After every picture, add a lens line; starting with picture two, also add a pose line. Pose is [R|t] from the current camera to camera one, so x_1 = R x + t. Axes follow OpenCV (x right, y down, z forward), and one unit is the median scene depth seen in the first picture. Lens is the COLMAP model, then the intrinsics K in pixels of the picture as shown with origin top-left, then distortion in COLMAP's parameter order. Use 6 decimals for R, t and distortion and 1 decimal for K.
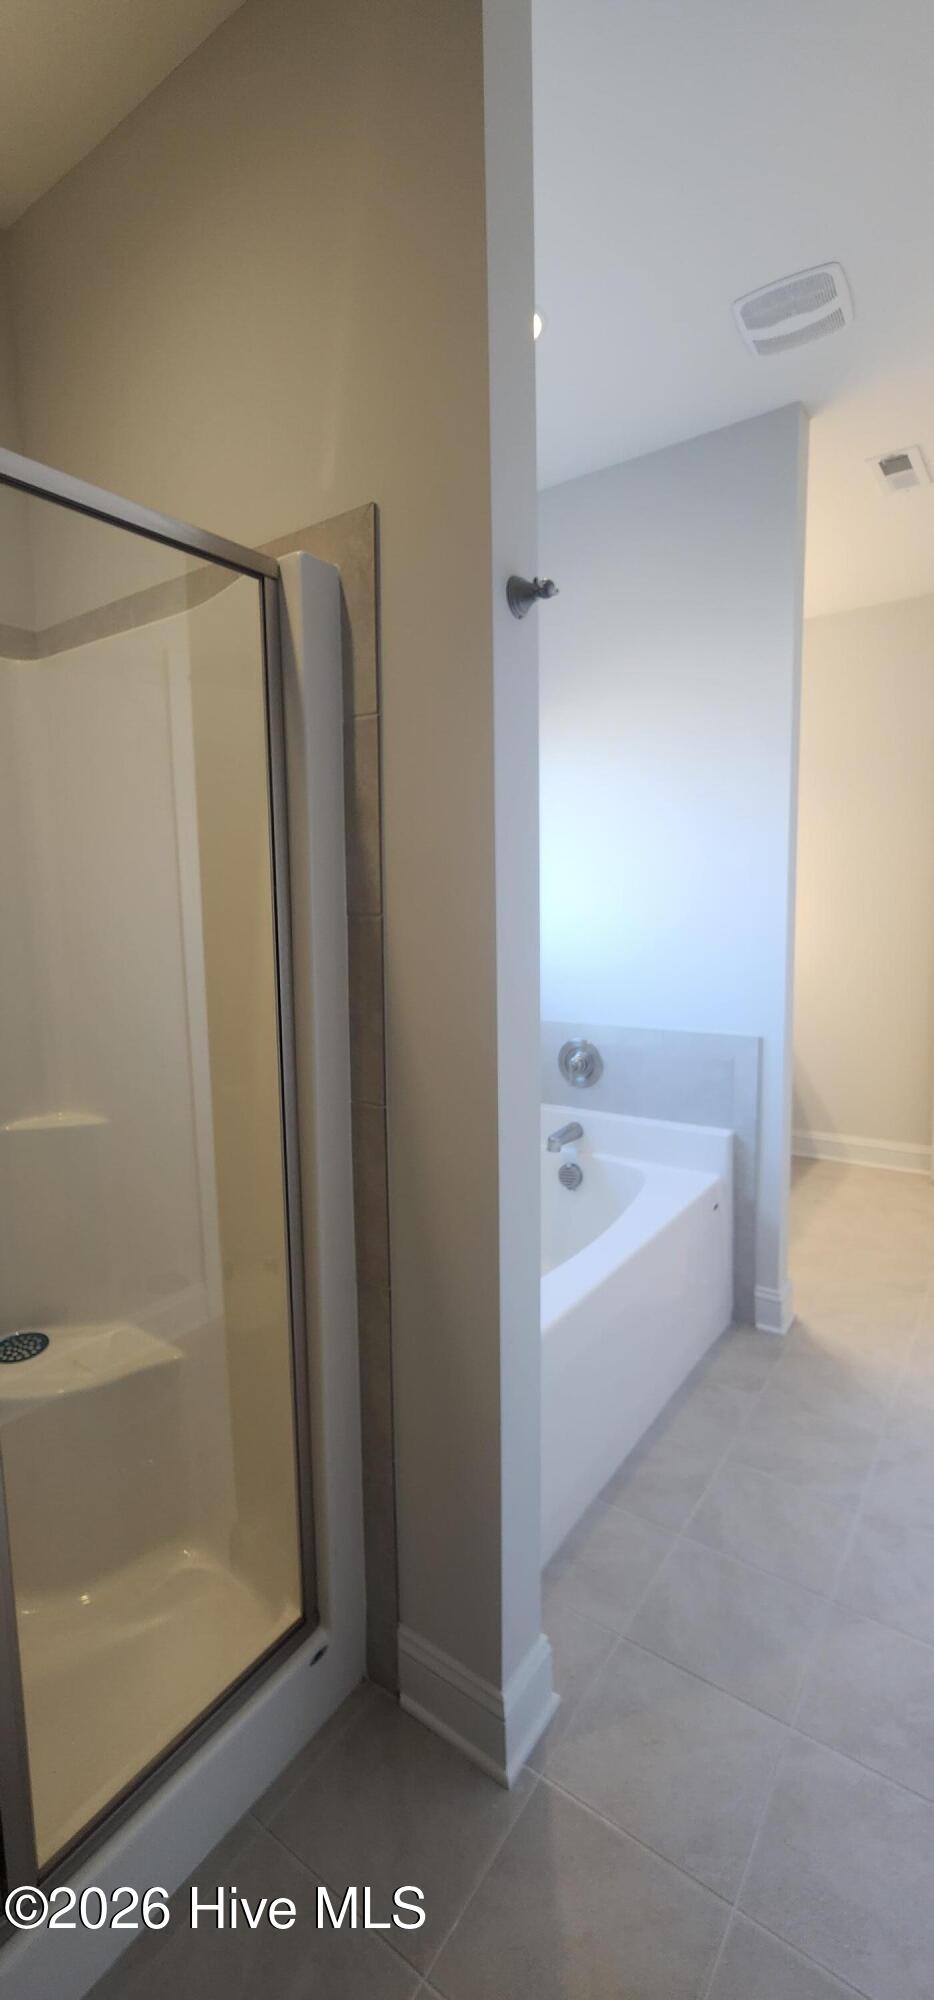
lens RADIAL K [[823.0, 0, 442.6], [0, 823.0, 1001.6], [0, 0, 1]] dist [-0.001319, 0.001101]
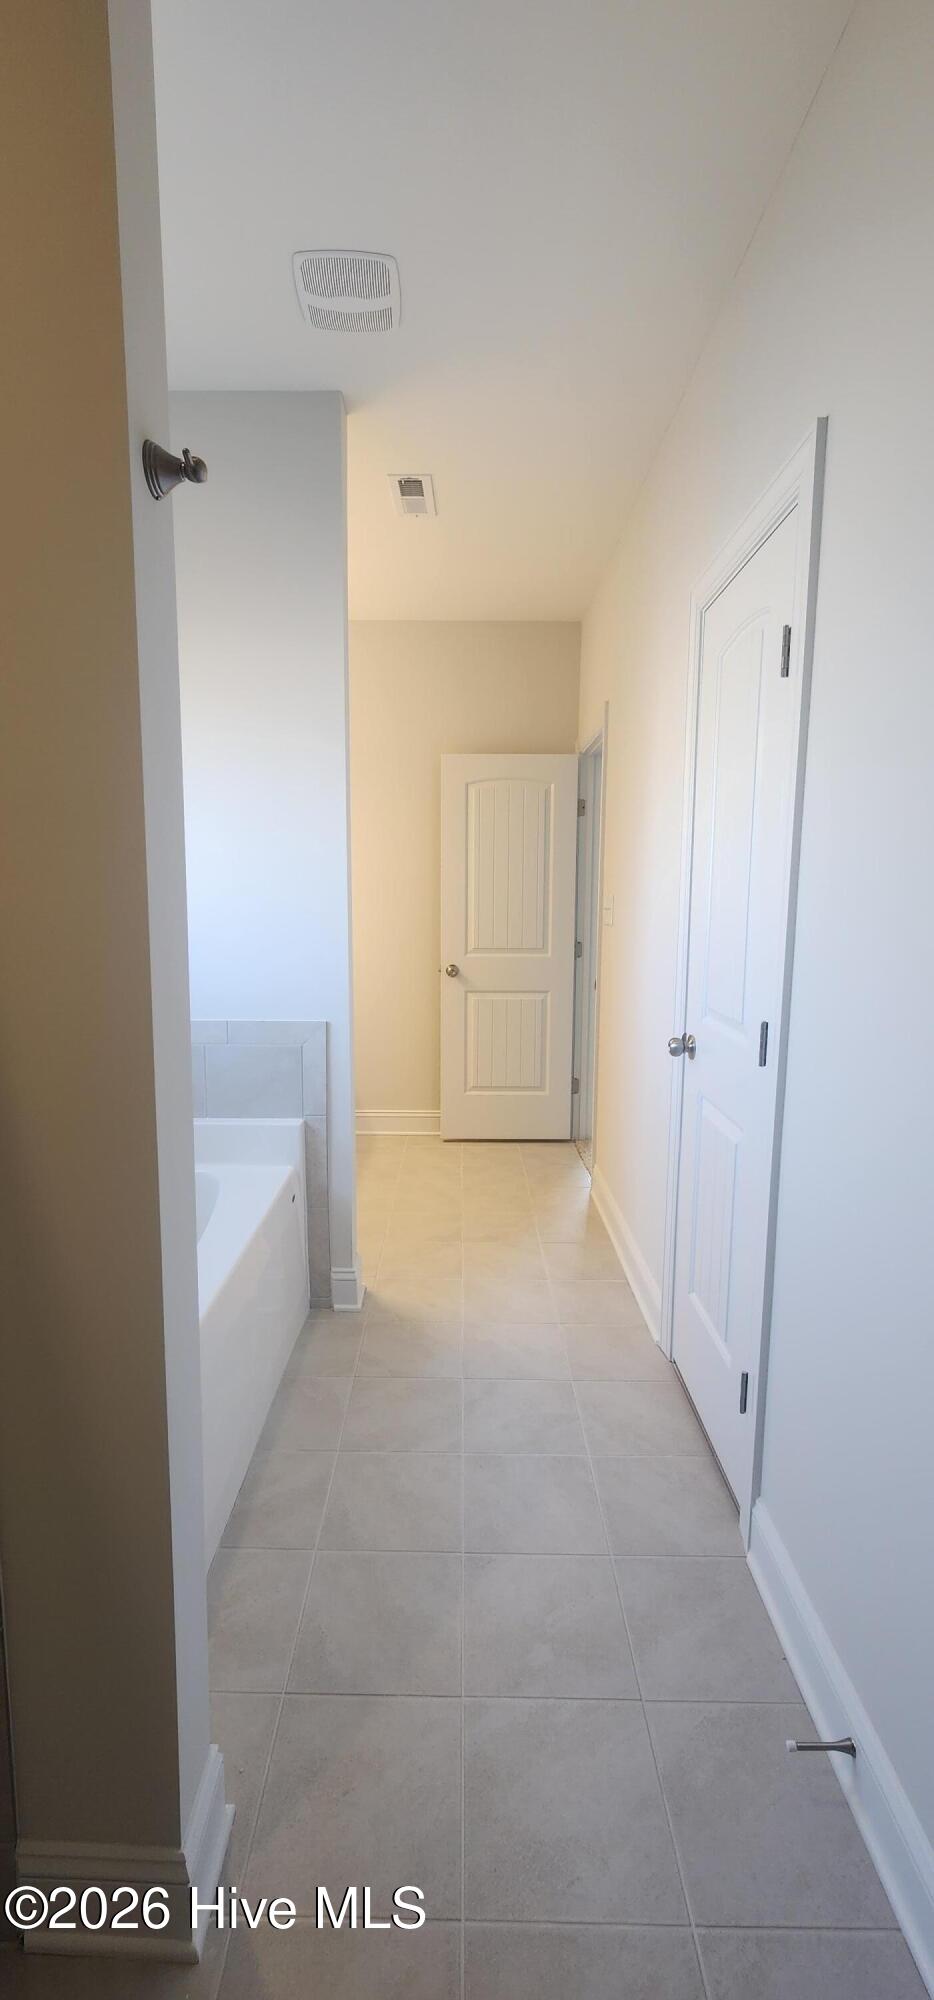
lens RADIAL K [[823.0, 0, 451.5], [0, 823.0, 1002.8], [0, 0, 1]] dist [-0.001319, 0.001101]
pose [[0.817182, -0.049922, 0.574214, -0.066398], [0.044001, 0.998738, 0.024210, 0.001622], [-0.574698, 0.005483, 0.818347, 0.091282]]
